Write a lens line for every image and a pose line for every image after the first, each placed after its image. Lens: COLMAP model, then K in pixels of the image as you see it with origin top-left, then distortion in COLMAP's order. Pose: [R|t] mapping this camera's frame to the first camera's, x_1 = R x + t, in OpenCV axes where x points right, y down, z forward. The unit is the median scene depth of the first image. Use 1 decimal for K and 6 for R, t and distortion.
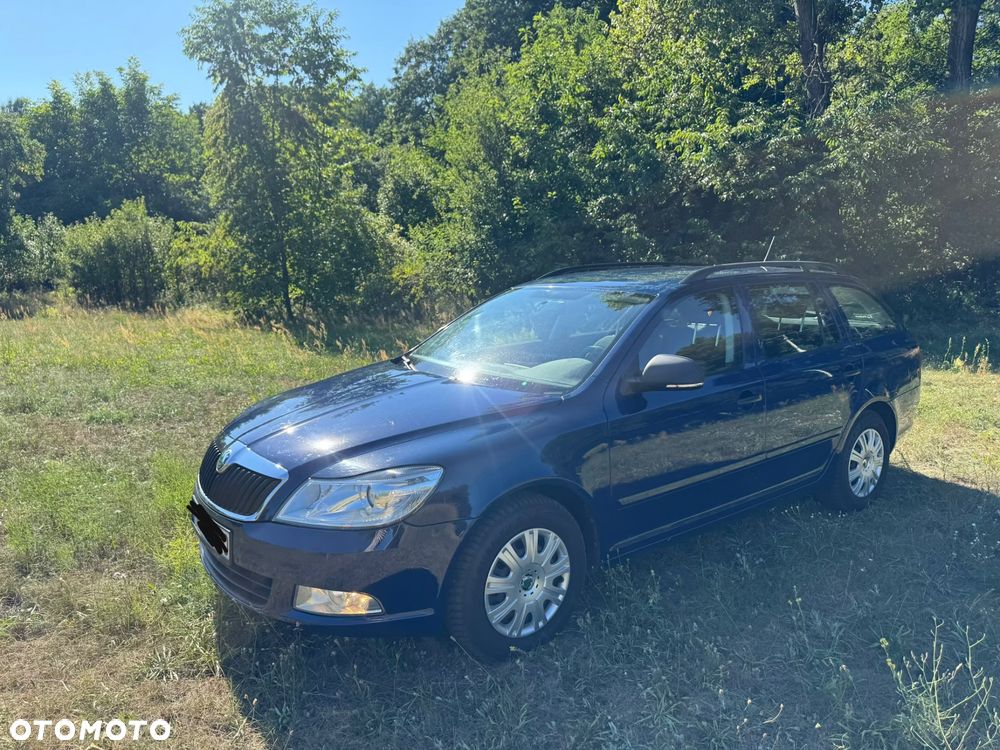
lens RADIAL K [[717.4, 0, 512.1], [0, 717.4, 384.6], [0, 0, 1]] dist [0.031263, -0.055206]
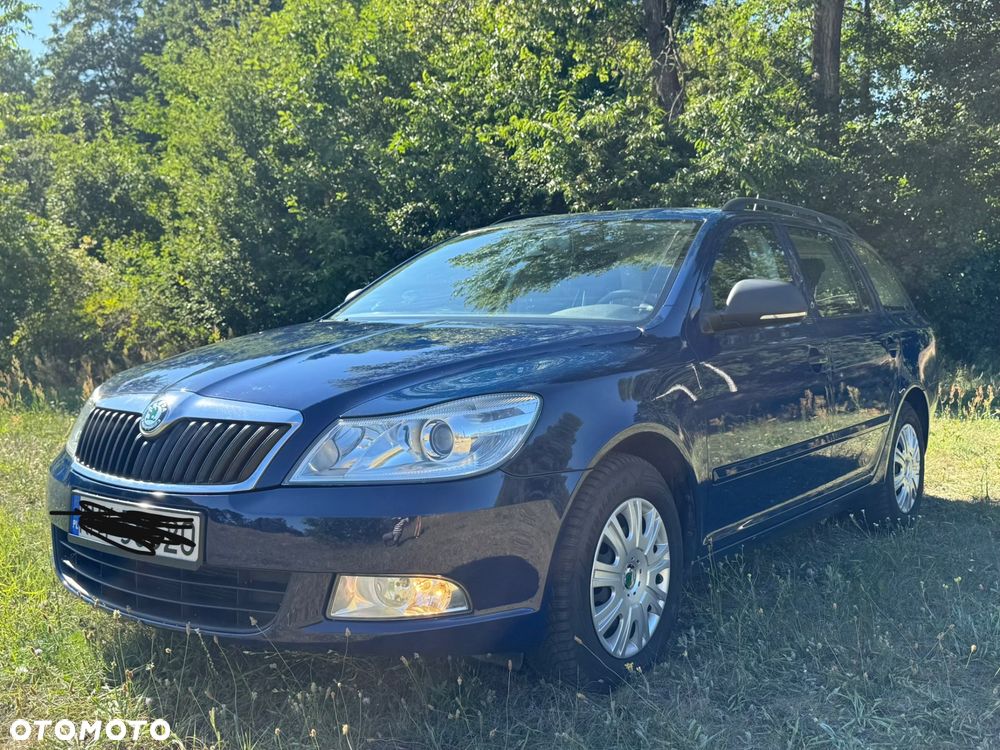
lens RADIAL K [[1017.1, 0, 525.9], [0, 1017.1, 379.4], [0, 0, 1]] dist [0.127158, -0.263914]
pose [[0.959146, -0.008558, 0.282781, -0.049676], [0.040477, 0.993411, -0.107224, 0.026172], [-0.280000, 0.114290, 0.953173, 0.008142]]
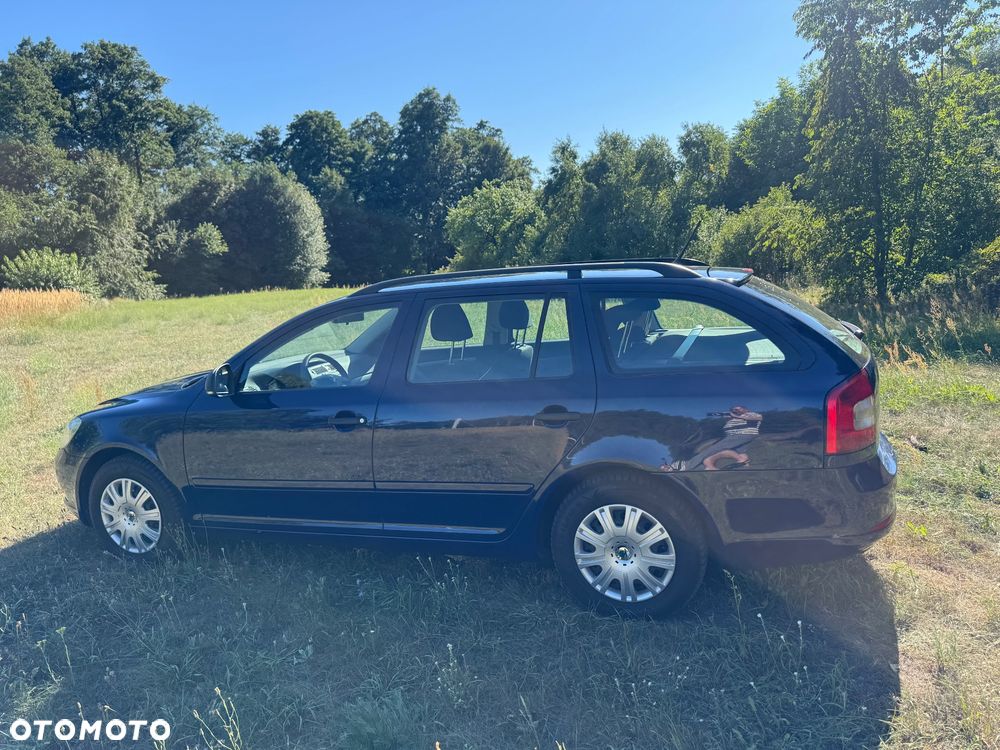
lens RADIAL K [[710.5, 0, 501.0], [0, 710.5, 394.7], [0, 0, 1]] dist [0.043069, -0.049372]
pose [[0.541947, 0.120047, -0.831795, 0.217537], [-0.081115, 0.992596, 0.090405, -0.020555], [0.836489, 0.018477, 0.547672, 0.116568]]
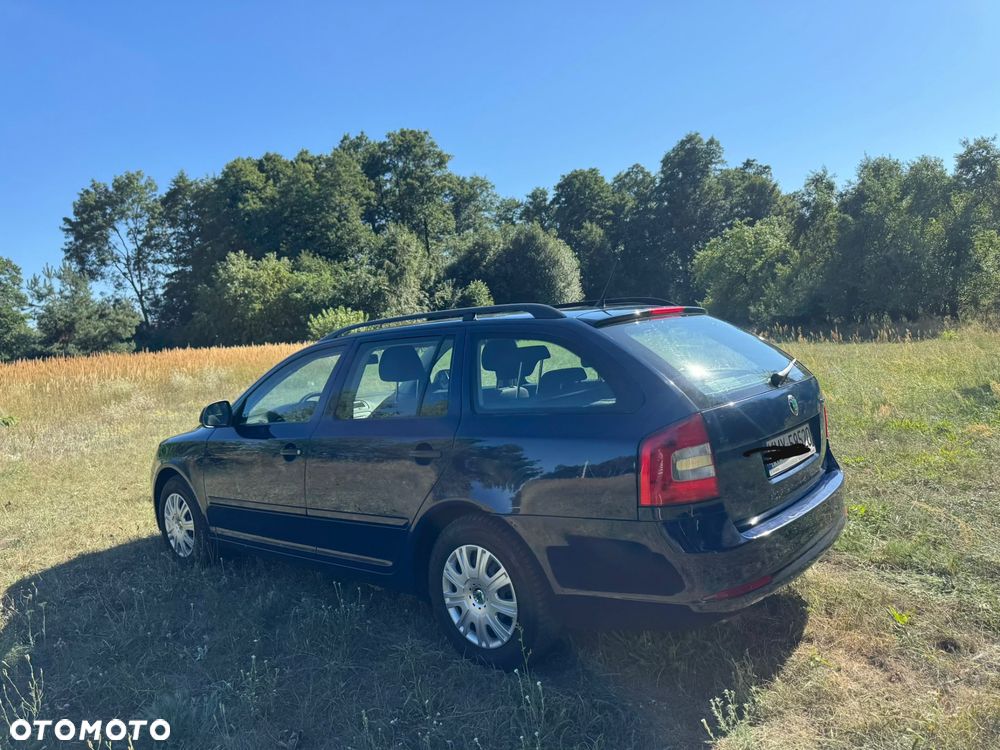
lens RADIAL K [[694.6, 0, 501.3], [0, 694.6, 408.3], [0, 0, 1]] dist [0.134211, -0.221426]
pose [[0.201906, 0.090601, -0.975205, 0.248227], [-0.077545, 0.994065, 0.076298, -0.025471], [0.976330, 0.060217, 0.207733, 0.193520]]
